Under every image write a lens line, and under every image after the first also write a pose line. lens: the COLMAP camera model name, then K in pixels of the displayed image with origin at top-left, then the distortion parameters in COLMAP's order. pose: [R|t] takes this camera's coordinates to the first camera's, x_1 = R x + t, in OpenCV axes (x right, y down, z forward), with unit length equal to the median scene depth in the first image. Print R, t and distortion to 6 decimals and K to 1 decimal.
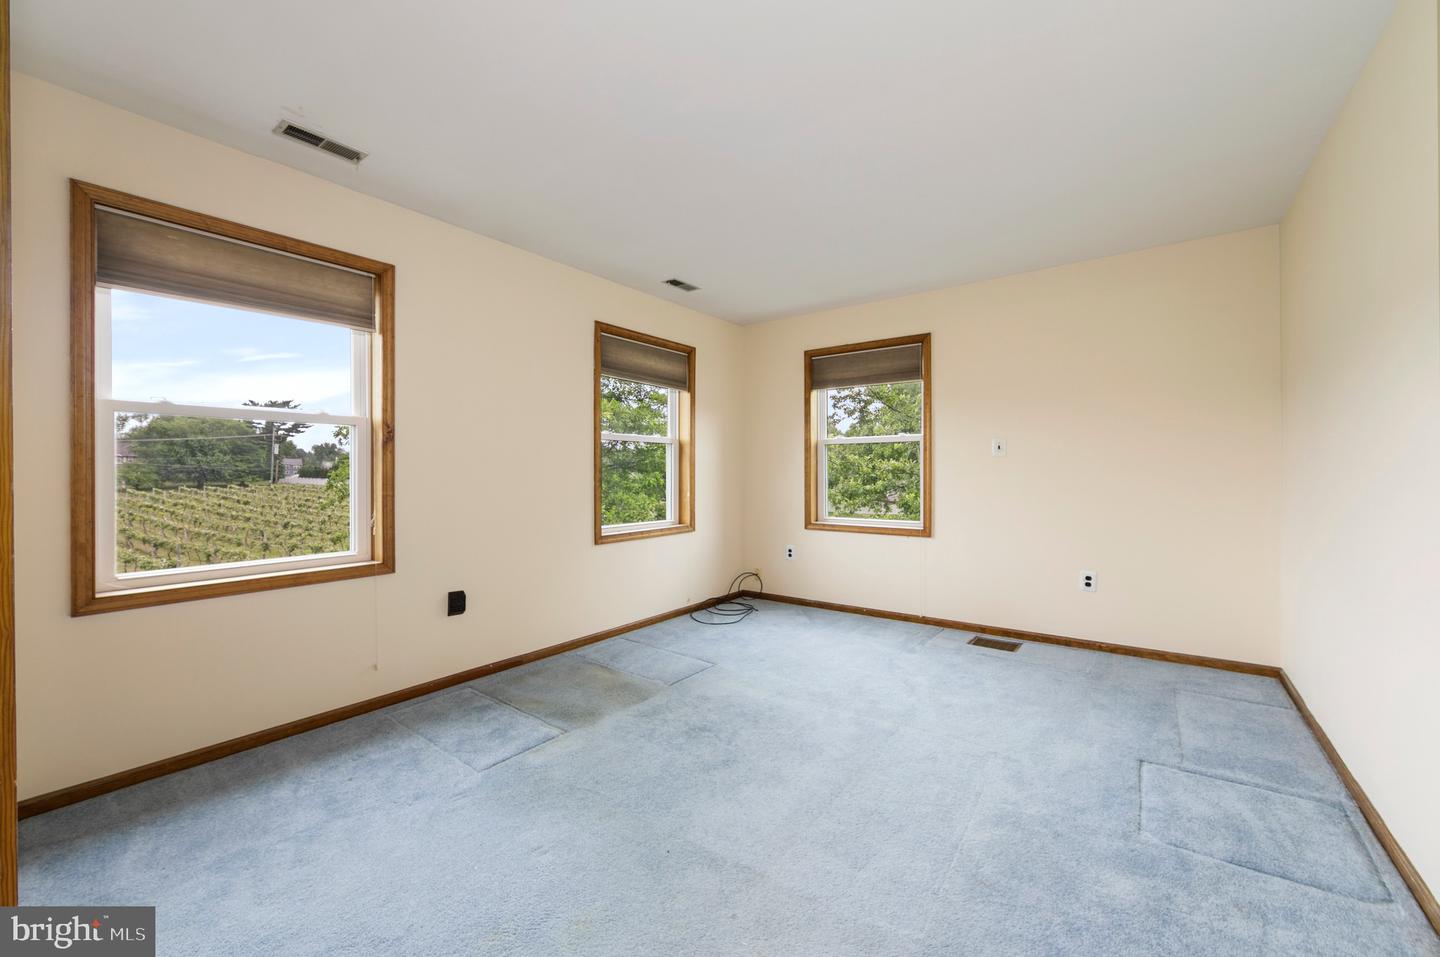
lens RADIAL K [[567.8, 0, 721.9], [0, 567.8, 471.9], [0, 0, 1]] dist [-0.000261, 0.000151]
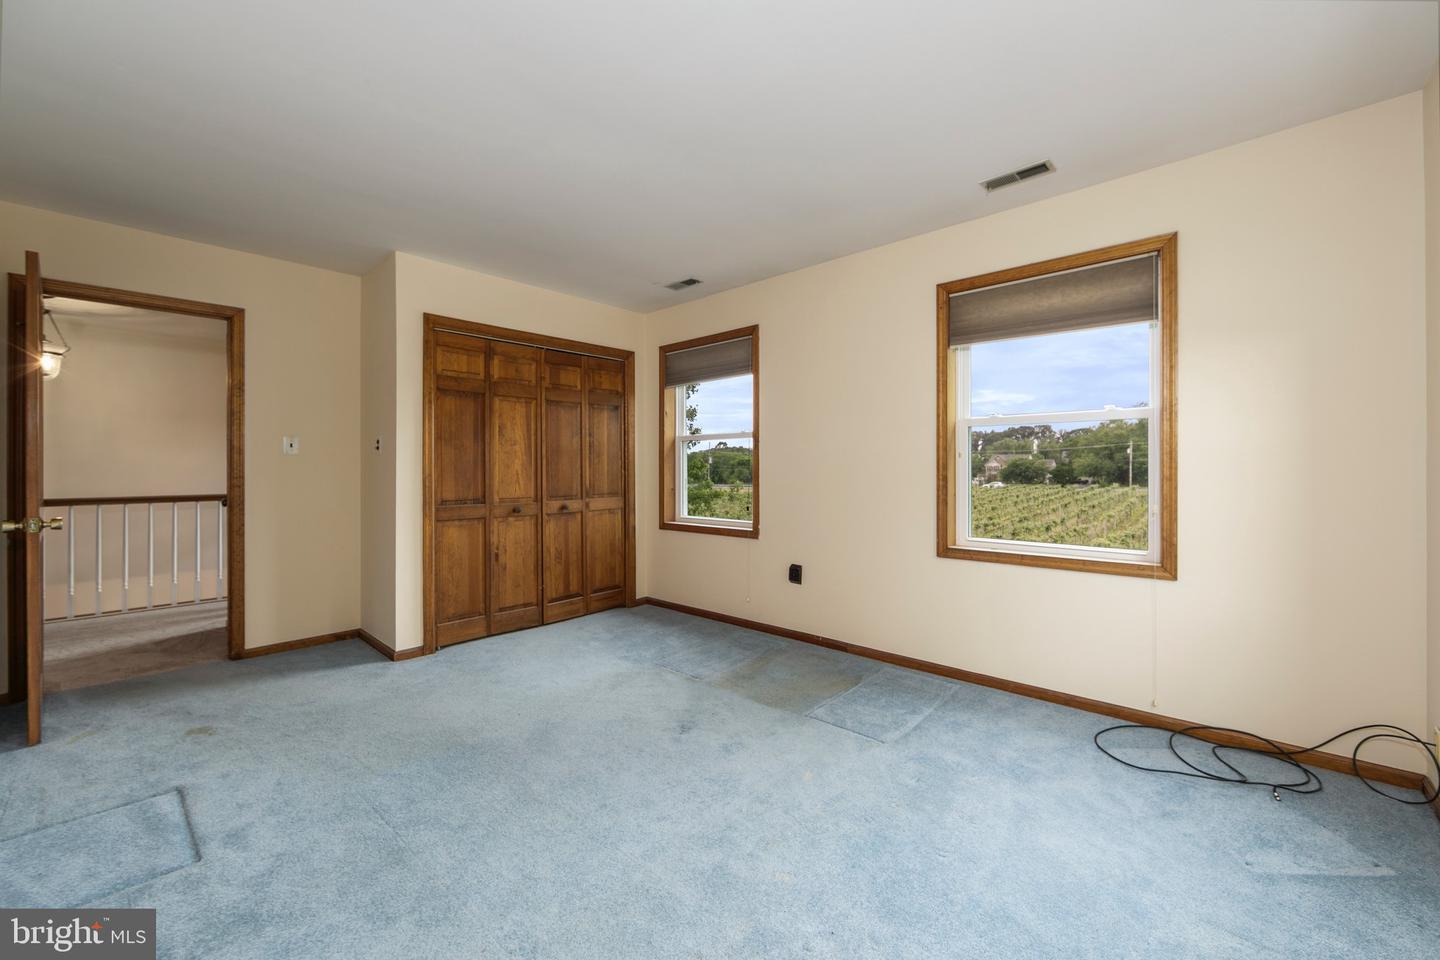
lens RADIAL K [[584.5, 0, 724.0], [0, 584.5, 469.9], [0, 0, 1]] dist [-0.000521, 0.000239]
pose [[-0.098804, 0.001887, -0.995105, 0.677039], [0.000780, 0.999998, 0.001819, 0.000622], [0.995107, -0.000597, -0.098806, 0.806468]]
